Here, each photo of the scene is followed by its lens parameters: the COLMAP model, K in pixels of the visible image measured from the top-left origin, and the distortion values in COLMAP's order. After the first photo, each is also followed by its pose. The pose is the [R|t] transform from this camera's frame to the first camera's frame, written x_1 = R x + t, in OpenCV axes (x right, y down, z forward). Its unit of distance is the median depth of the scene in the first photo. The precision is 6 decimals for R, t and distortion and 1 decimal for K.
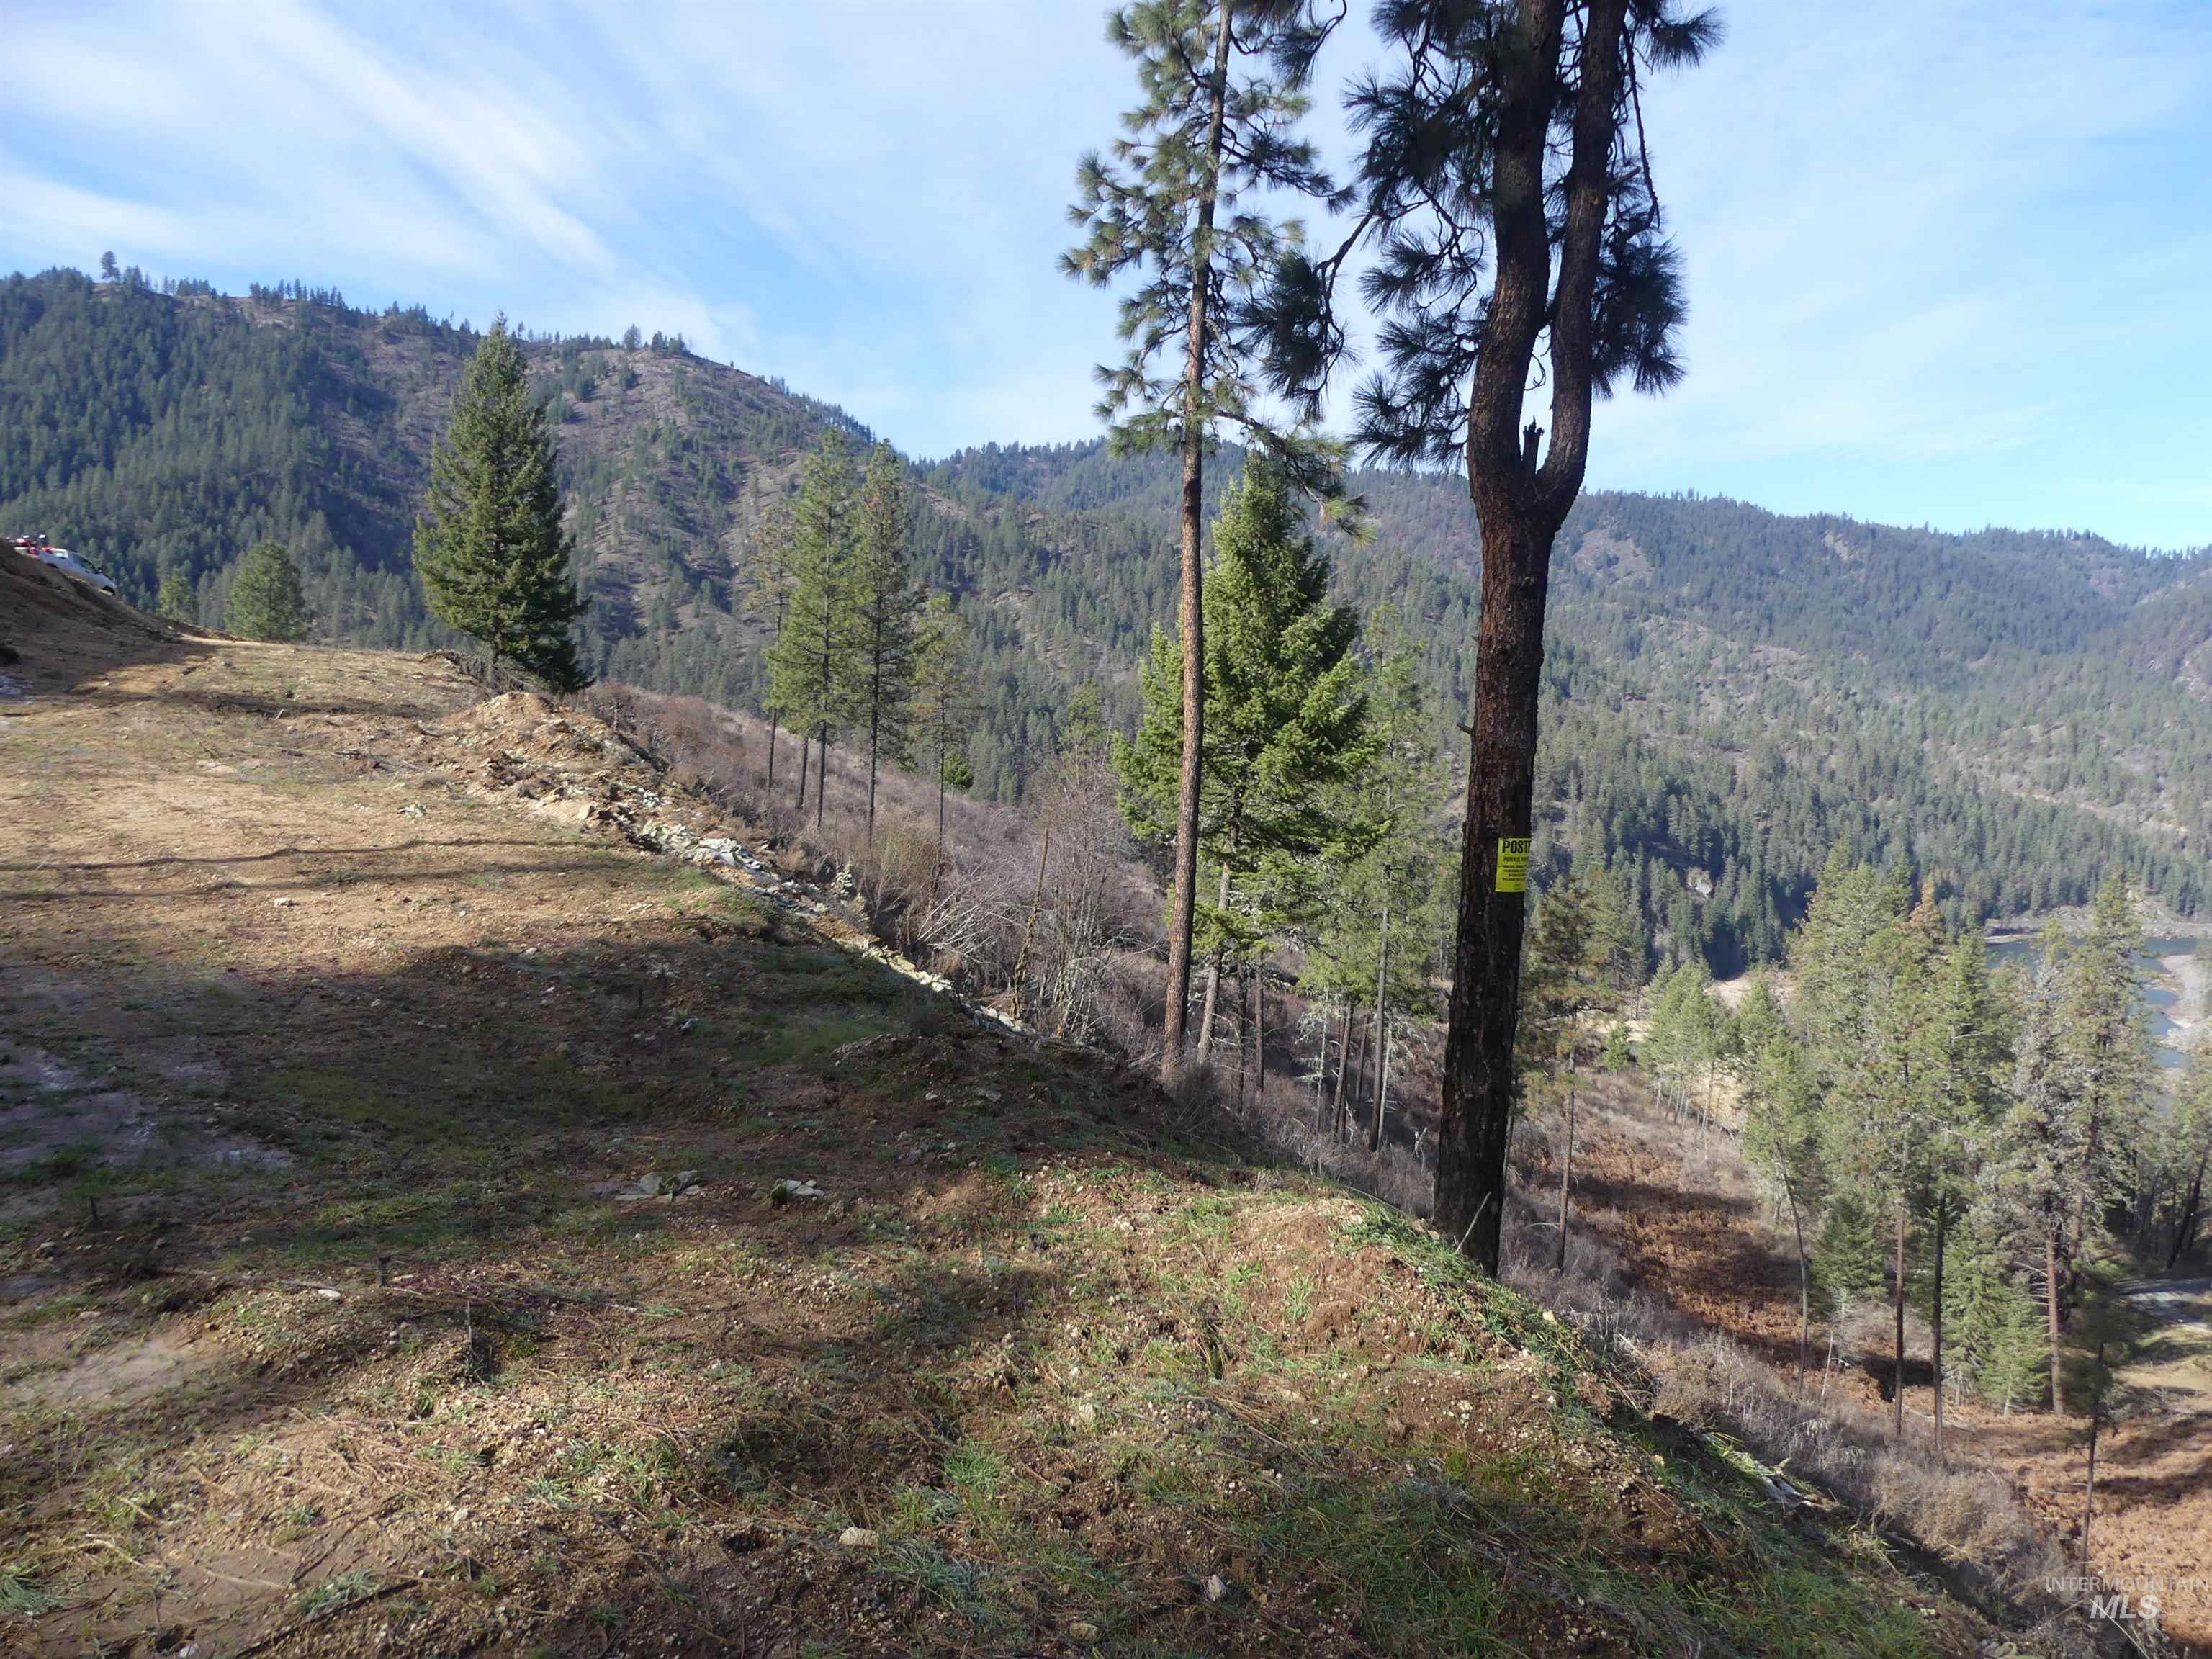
lens RADIAL K [[1660.8, 0, 1107.1], [0, 1660.8, 846.6], [0, 0, 1]] dist [-0.049594, 0.068940]
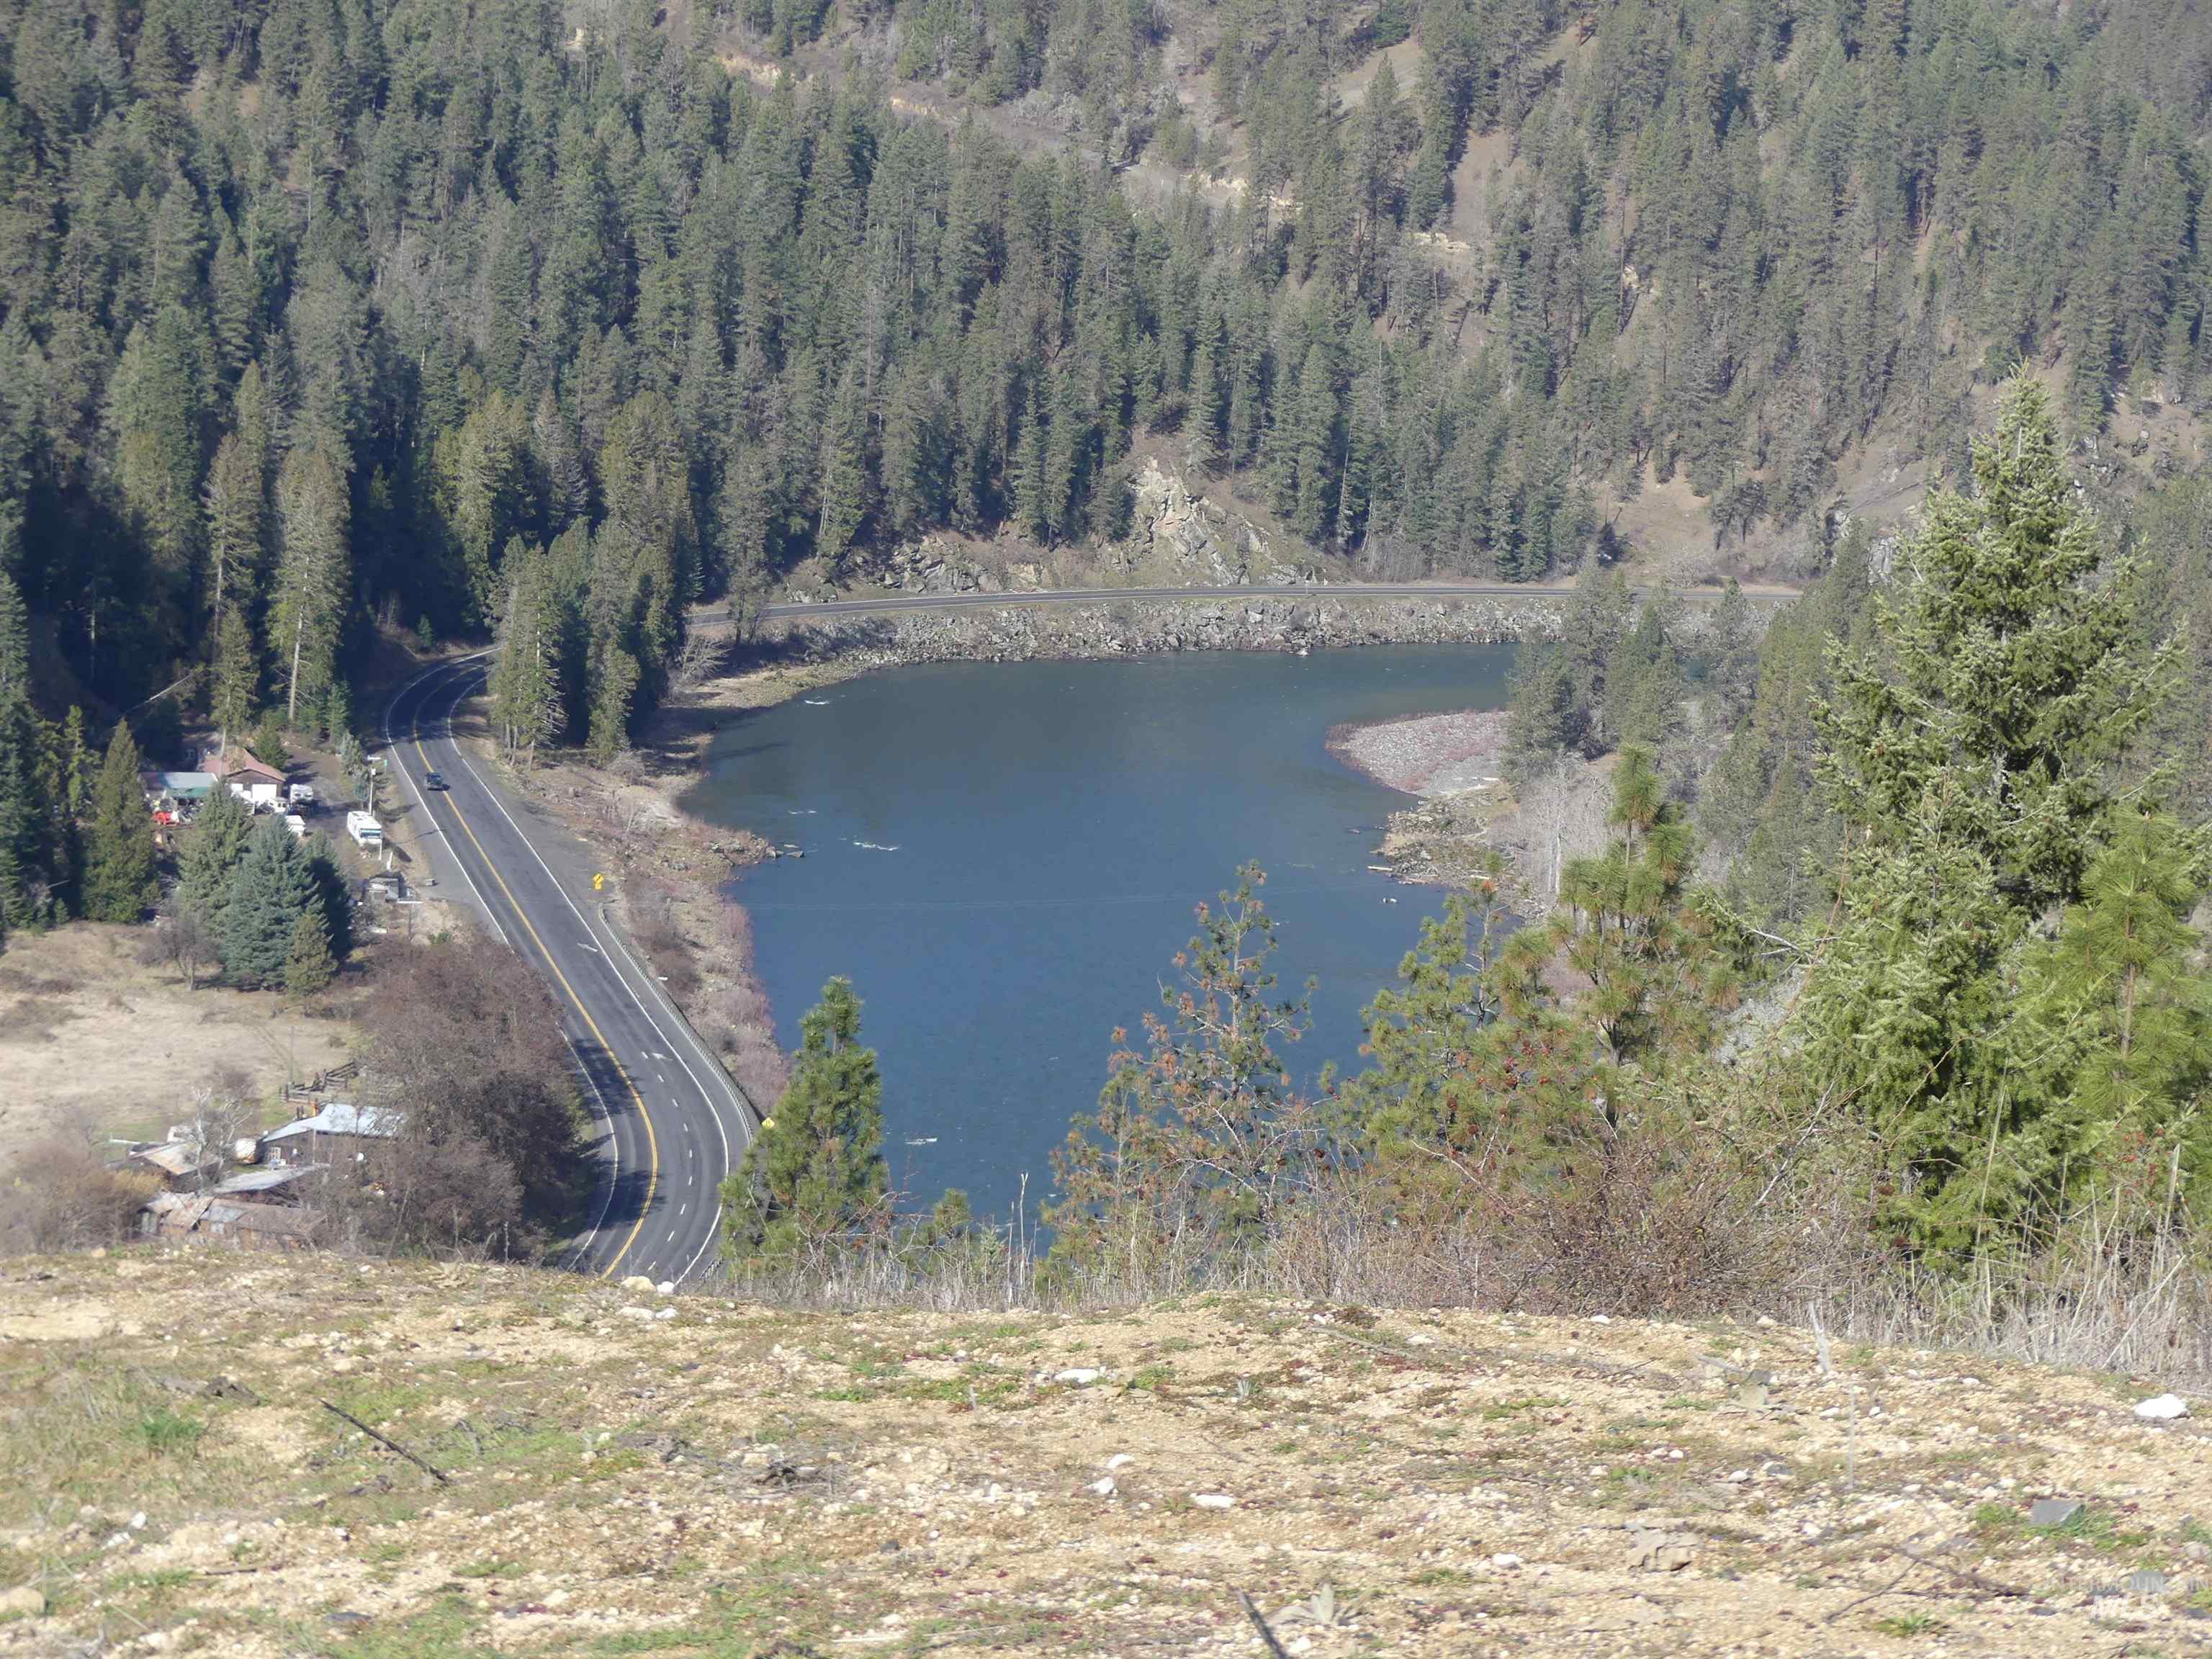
lens RADIAL K [[7534.8, 0, 1106.0], [0, 7534.8, 829.5], [0, 0, 1]] dist [0.111437, -2.916030]
pose [[0.805446, -0.066157, 0.588965, -0.042253], [0.021712, 0.996377, 0.082227, -0.010375], [-0.592271, -0.053442, 0.803965, 0.107755]]
